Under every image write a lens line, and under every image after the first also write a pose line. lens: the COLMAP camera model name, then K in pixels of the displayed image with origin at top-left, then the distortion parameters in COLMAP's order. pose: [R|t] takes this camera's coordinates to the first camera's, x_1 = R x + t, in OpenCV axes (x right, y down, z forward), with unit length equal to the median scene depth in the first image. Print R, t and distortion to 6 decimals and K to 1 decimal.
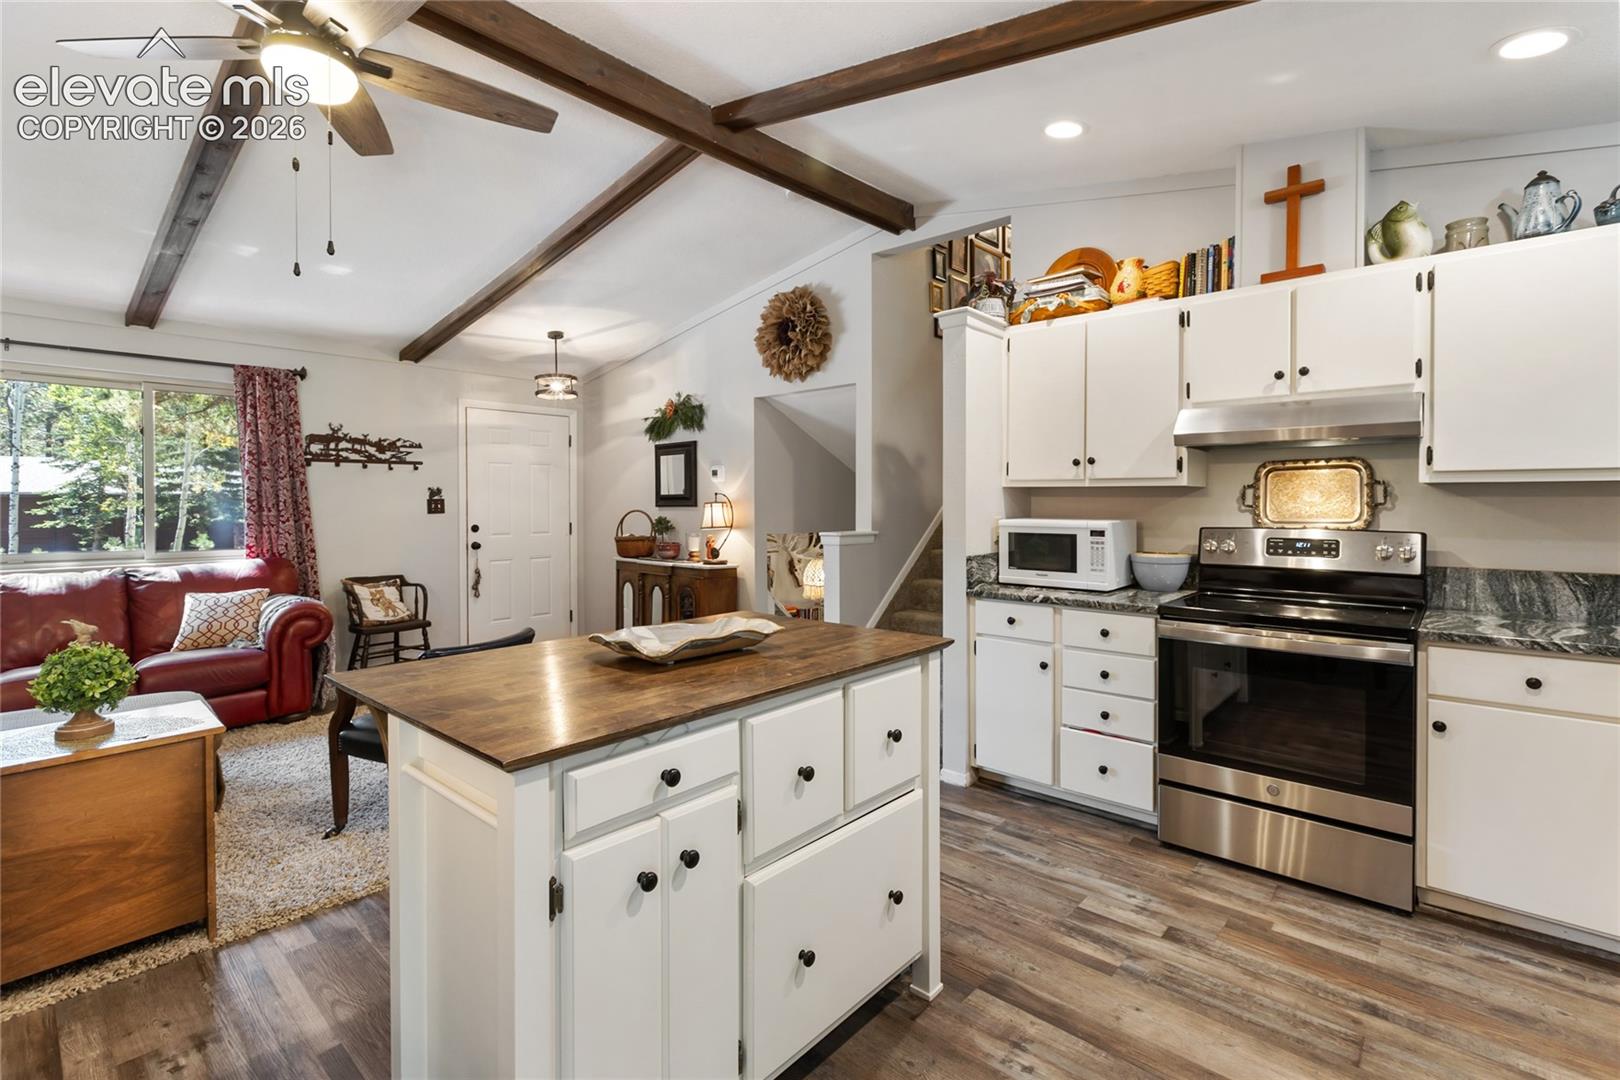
lens RADIAL K [[735.7, 0, 819.9], [0, 735.7, 513.2], [0, 0, 1]] dist [0.001177, 0.001158]
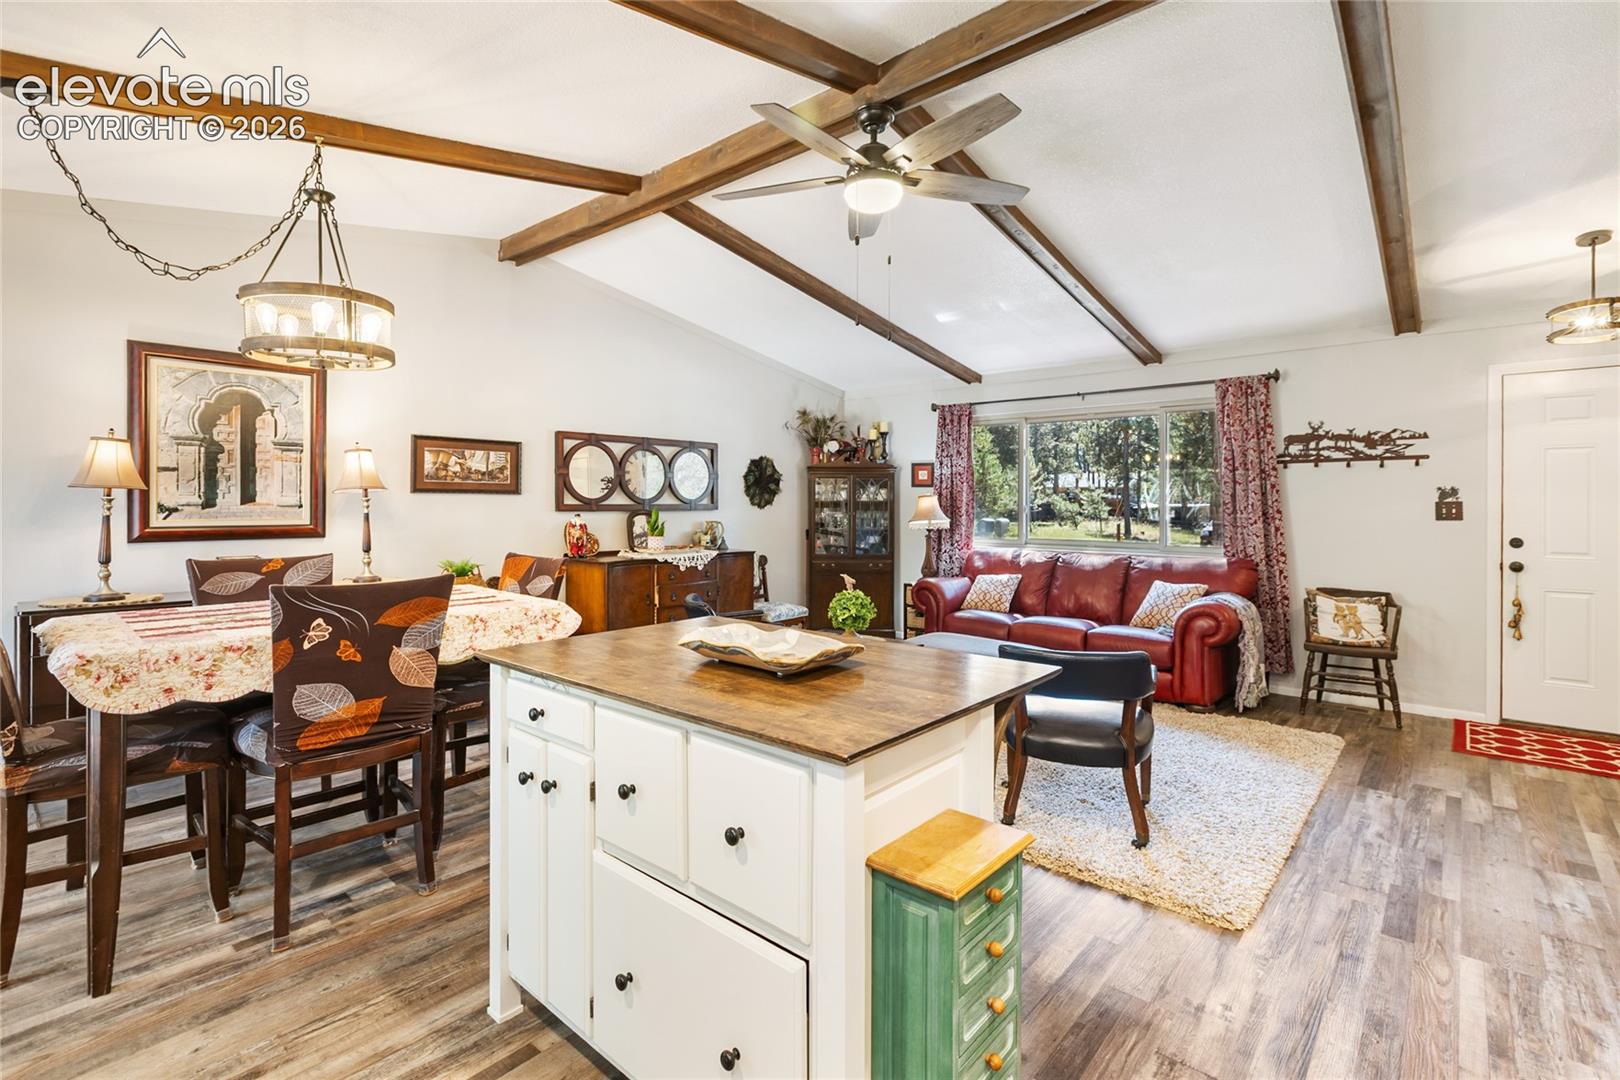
lens RADIAL K [[735.7, 0, 816.2], [0, 735.7, 509.3], [0, 0, 1]] dist [0.001177, 0.001158]
pose [[0.000143, 0.010330, -0.999947, 0.430660], [-0.016545, 0.999810, 0.010326, -0.014046], [0.999863, 0.016542, 0.000314, 0.566772]]
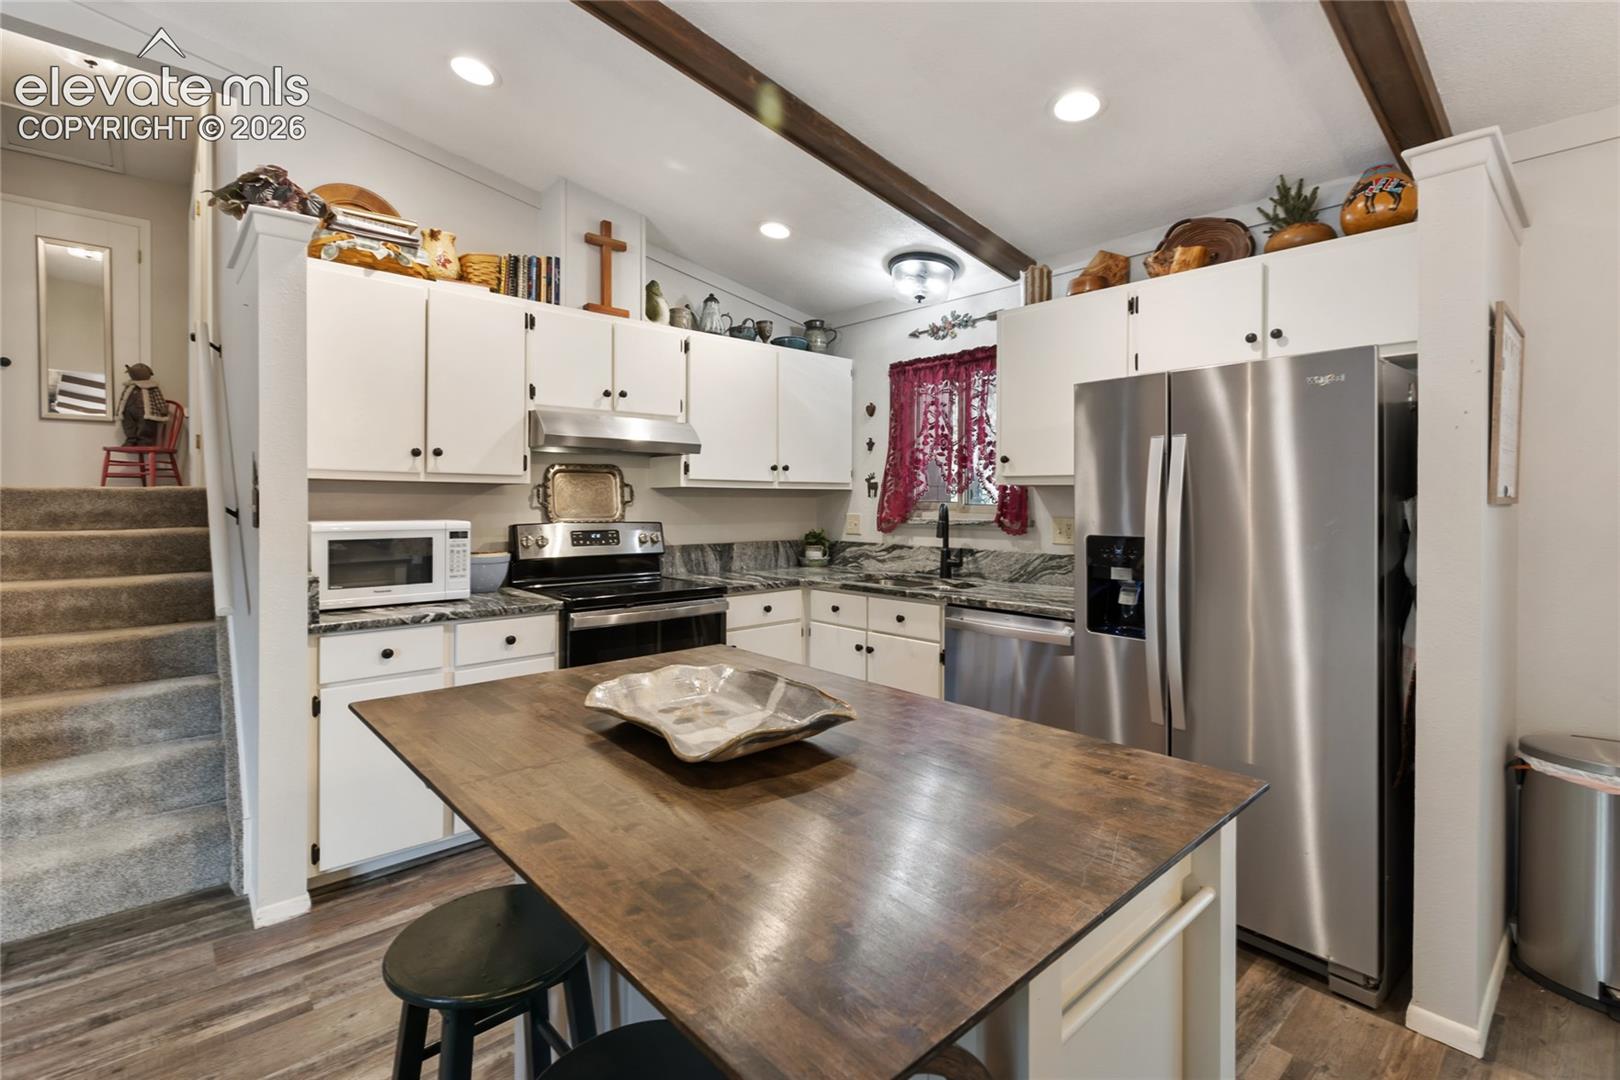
lens RADIAL K [[735.7, 0, 800.9], [0, 735.7, 504.4], [0, 0, 1]] dist [0.001177, 0.001158]
pose [[0.118957, -0.004308, 0.992890, -0.429268], [0.011425, 0.999930, 0.002970, -0.006605], [-0.992834, 0.010990, 0.118998, 0.454877]]
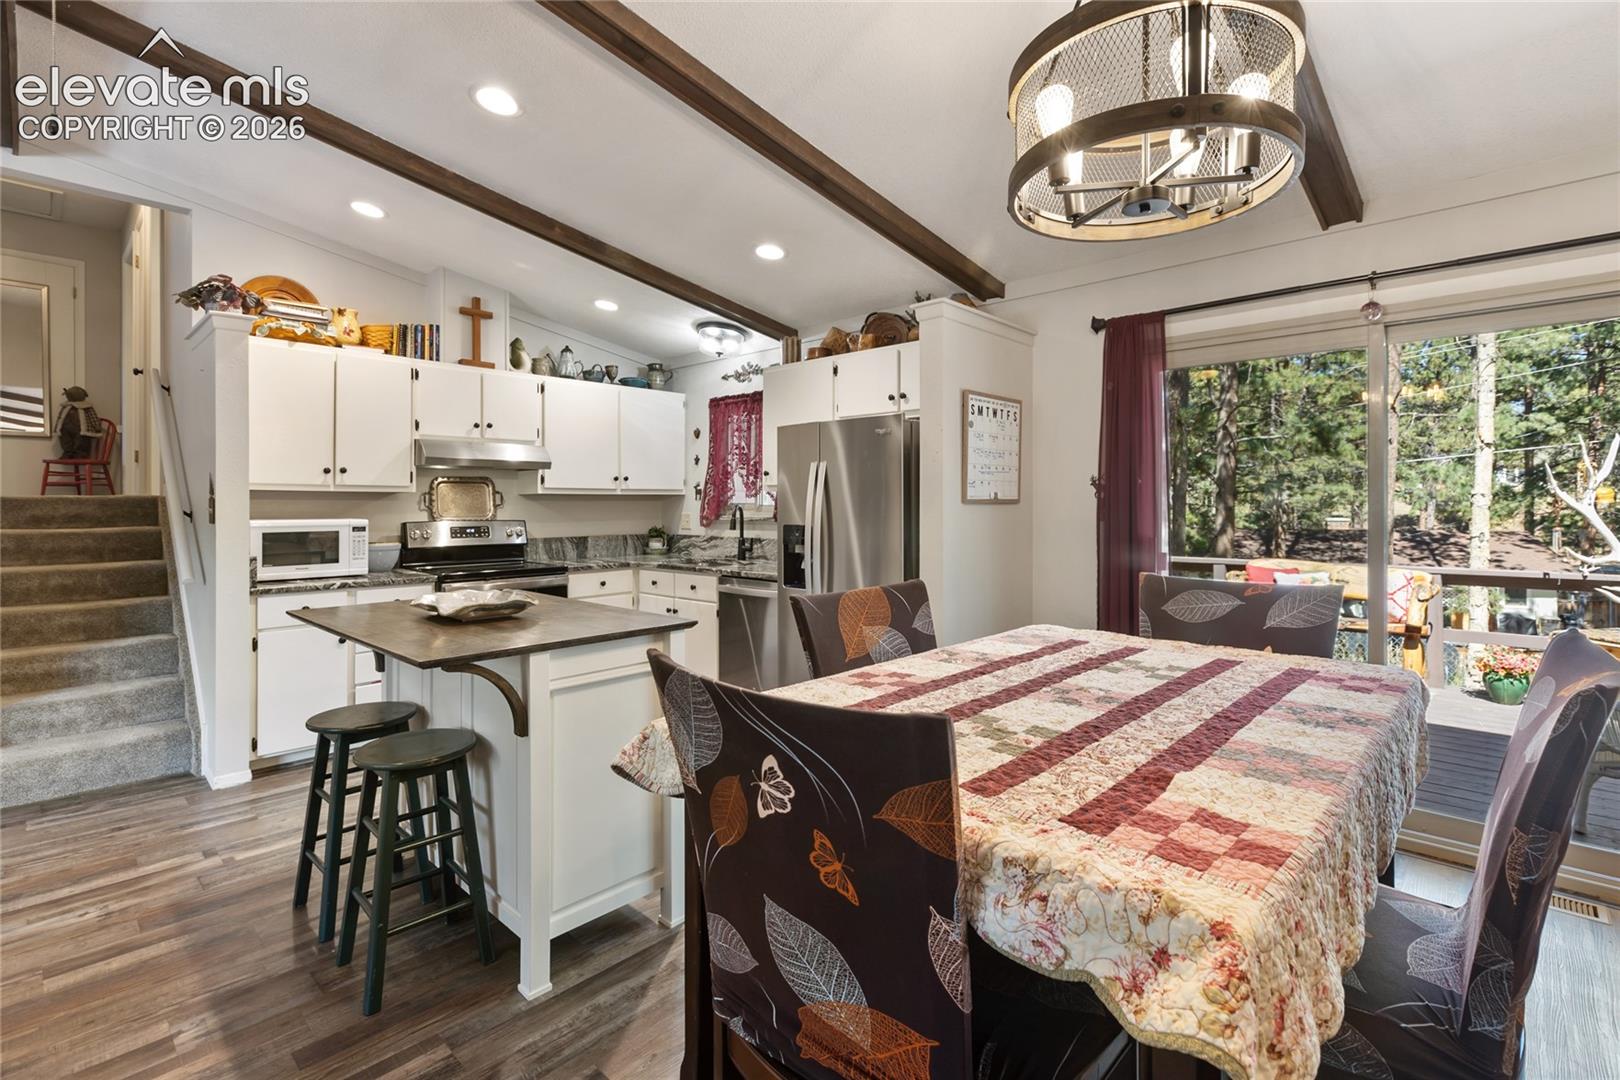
lens RADIAL K [[735.7, 0, 808.8], [0, 735.7, 500.3], [0, 0, 1]] dist [0.001177, 0.001158]
pose [[0.028291, 0.003361, 0.999594, -0.799838], [0.016705, 0.999853, -0.003835, -0.003572], [-0.999460, 0.016807, 0.028231, 0.189651]]
